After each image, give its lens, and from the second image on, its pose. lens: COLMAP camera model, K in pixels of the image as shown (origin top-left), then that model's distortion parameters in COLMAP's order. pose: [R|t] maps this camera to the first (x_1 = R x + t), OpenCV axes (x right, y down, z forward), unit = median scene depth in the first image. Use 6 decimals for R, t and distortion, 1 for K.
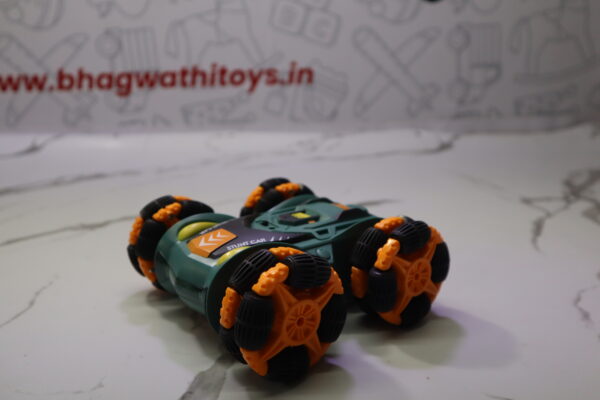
lens RADIAL K [[517.8, 0, 305.2], [0, 517.8, 202.0], [0, 0, 1]] dist [-0.079236, 0.103830]
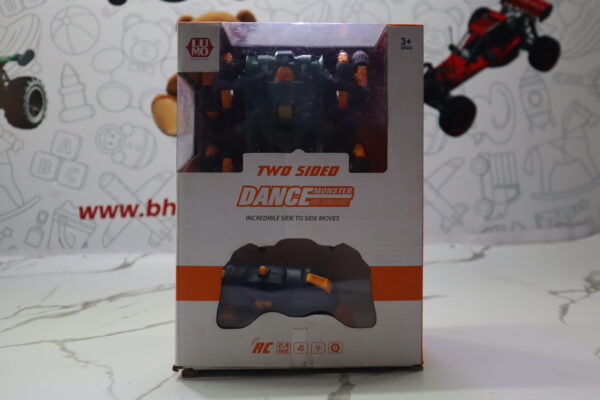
lens RADIAL K [[517.8, 0, 305.2], [0, 517.8, 195.8], [0, 0, 1]] dist [-0.079236, 0.103830]
pose [[0.998603, -0.029454, -0.043863, -0.057019], [0.017283, 0.966625, -0.255612, 0.047782], [0.049928, 0.254497, 0.965784, -0.155712]]
